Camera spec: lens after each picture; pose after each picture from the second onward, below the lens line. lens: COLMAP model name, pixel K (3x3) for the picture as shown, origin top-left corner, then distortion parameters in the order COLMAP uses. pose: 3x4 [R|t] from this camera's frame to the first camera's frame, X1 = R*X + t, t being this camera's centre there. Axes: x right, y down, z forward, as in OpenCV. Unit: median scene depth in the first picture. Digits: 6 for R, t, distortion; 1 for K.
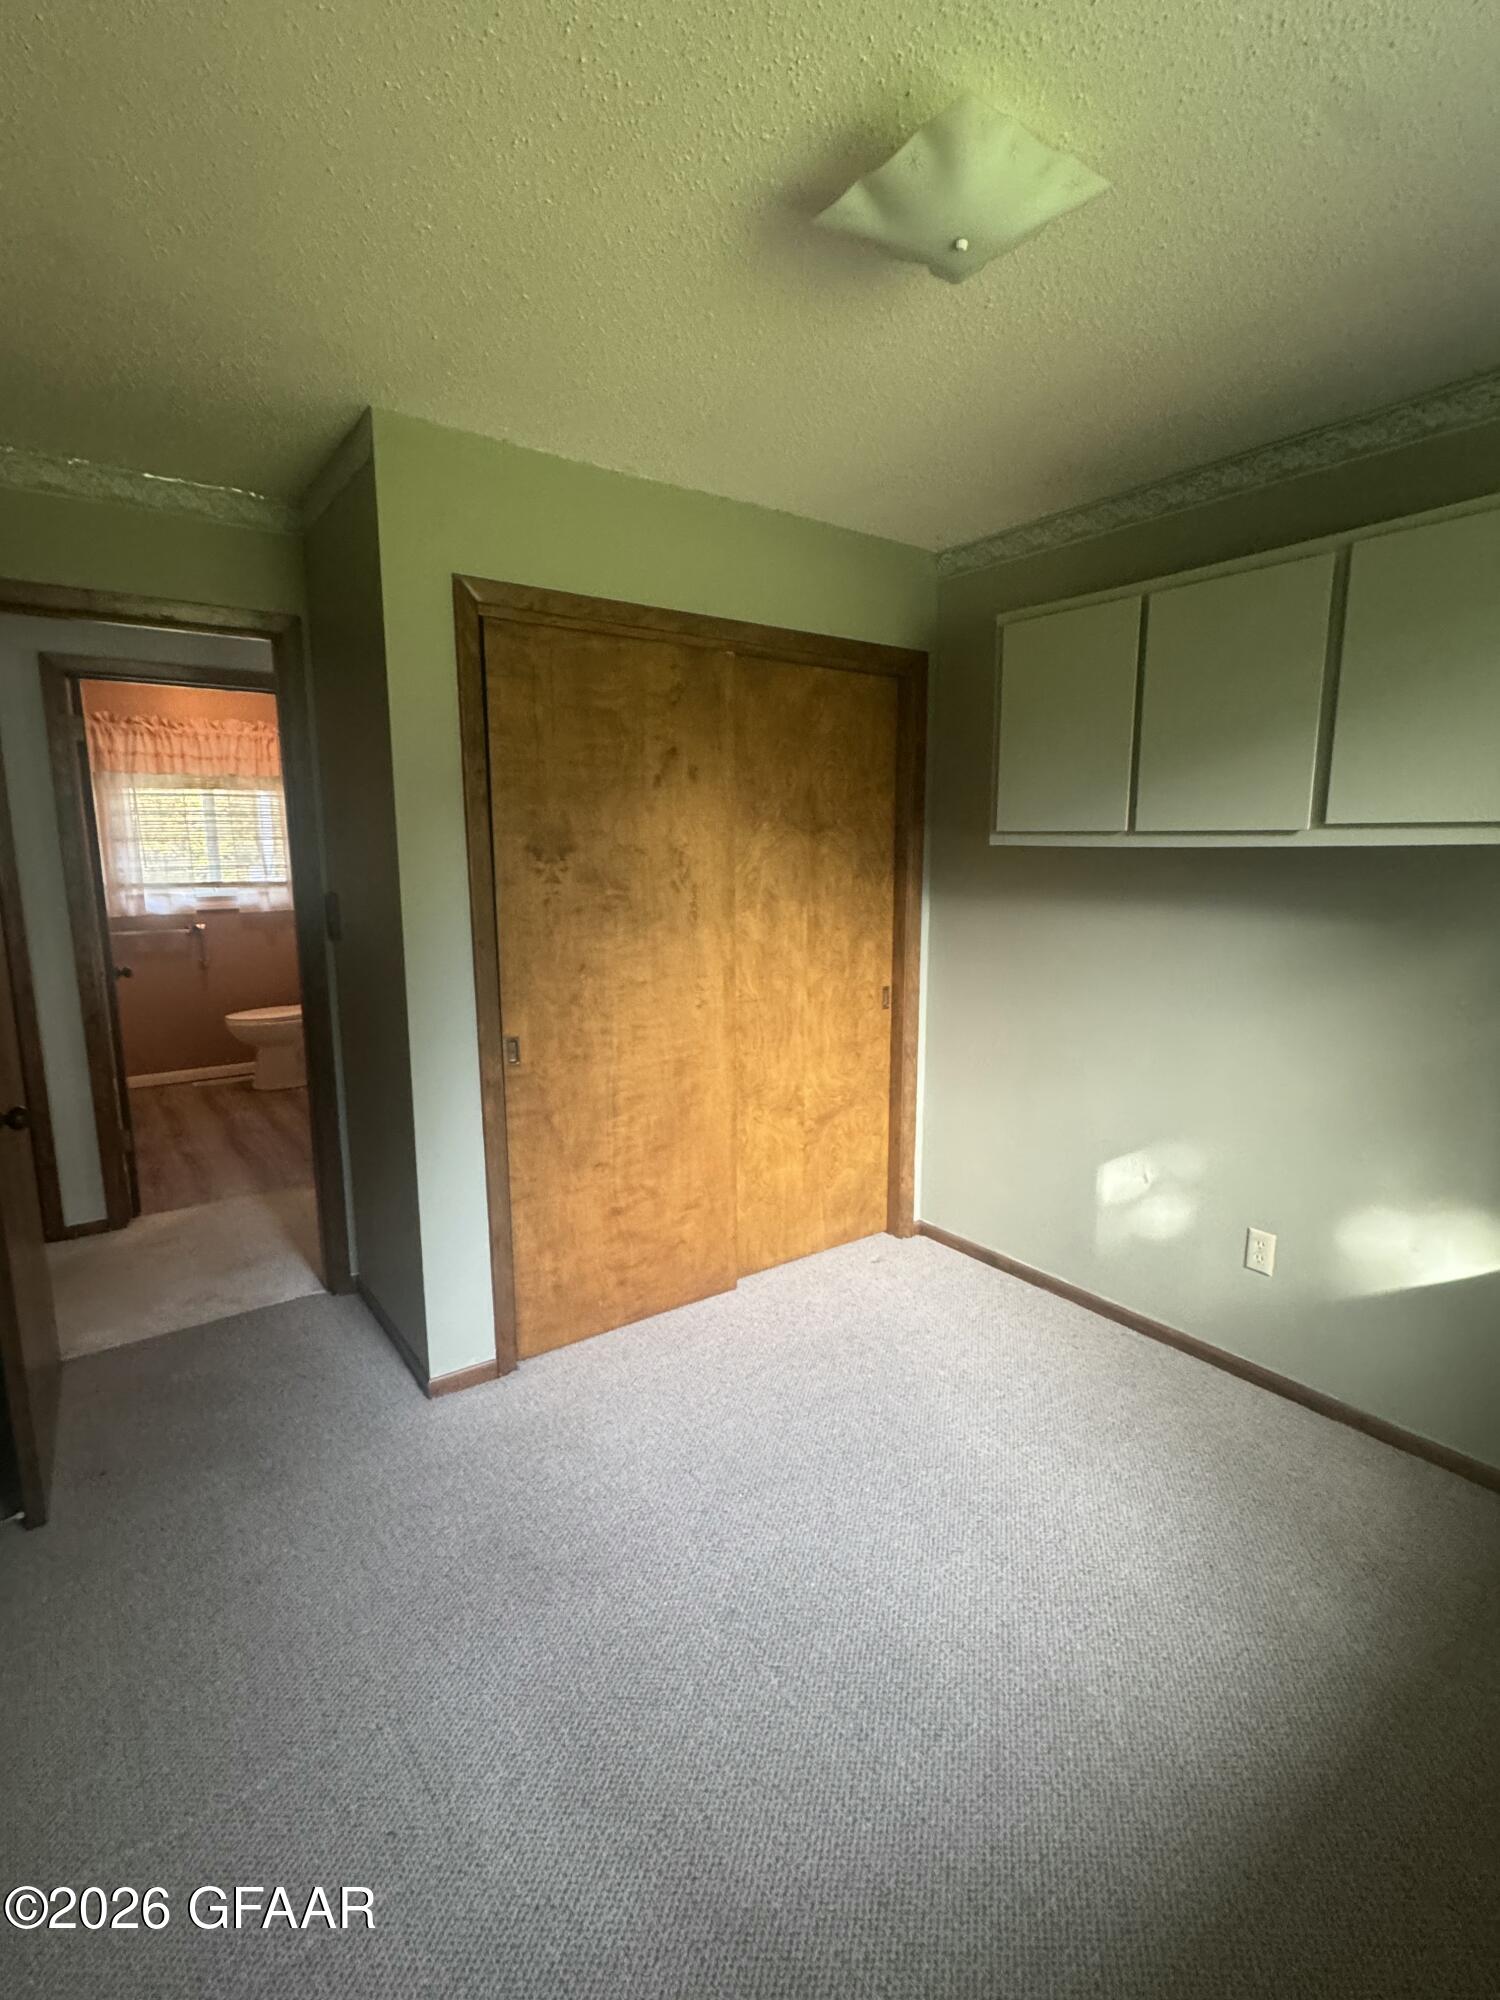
lens RADIAL K [[938.0, 0, 747.5], [0, 938.0, 998.3], [0, 0, 1]] dist [-0.000277, -0.000040]
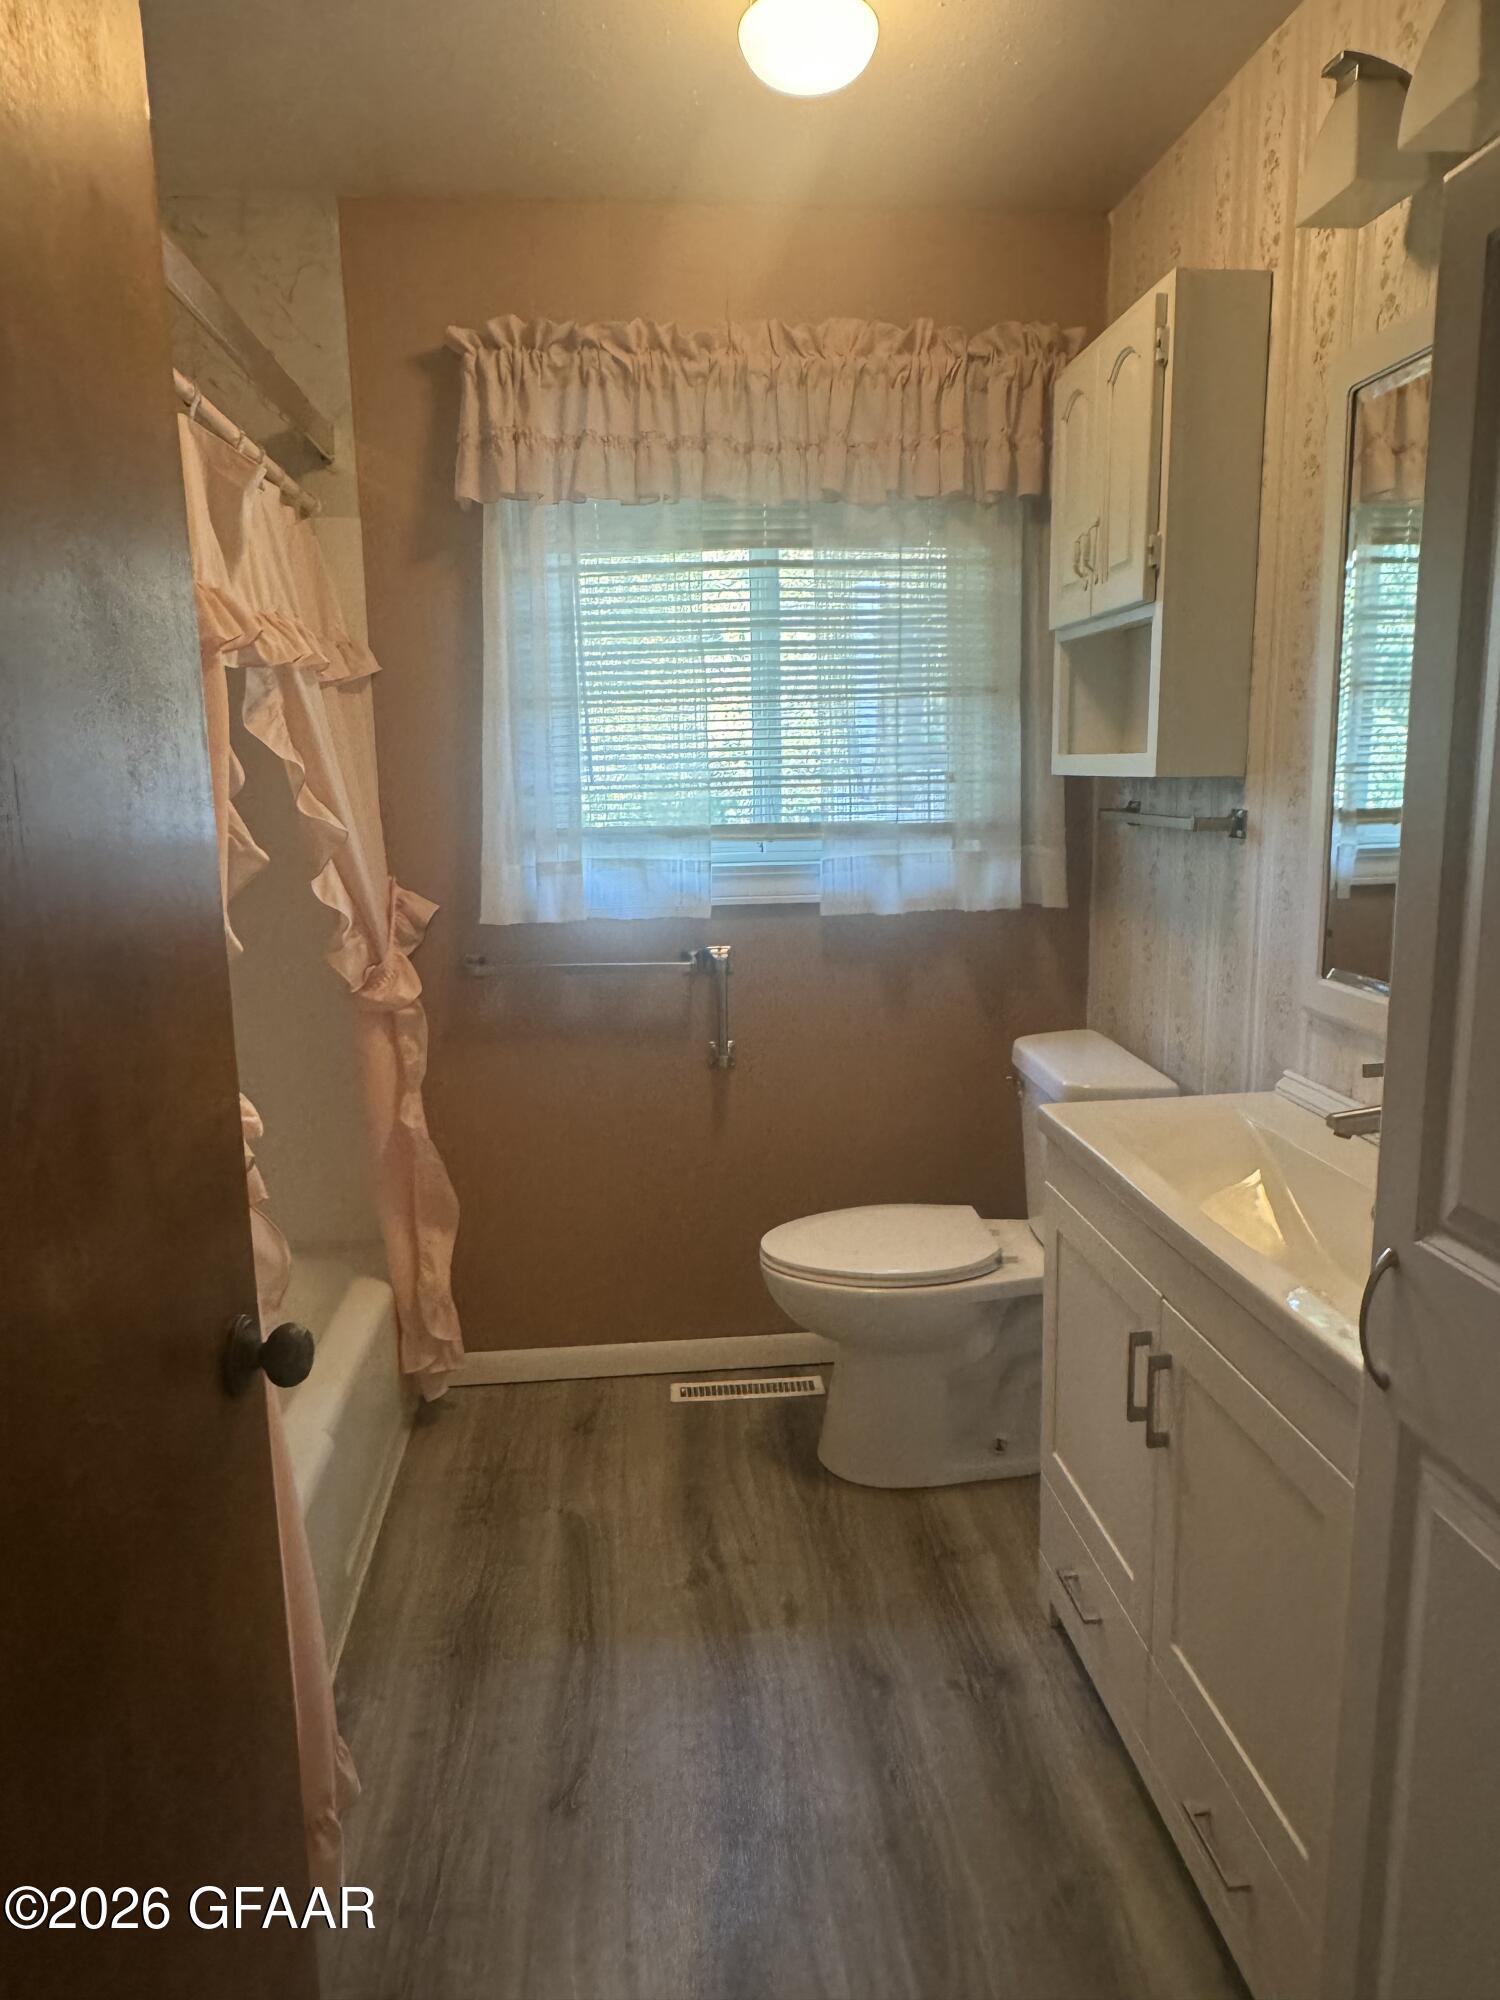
lens RADIAL K [[1333.4, 0, 748.5], [0, 1333.4, 998.9], [0, 0, 1]] dist [0.001002, -0.000043]
pose [[0.857099, 0.078284, -0.509169, -0.334739], [-0.070497, 0.996912, 0.034603, -0.080723], [0.510305, 0.006237, 0.859971, 0.605909]]
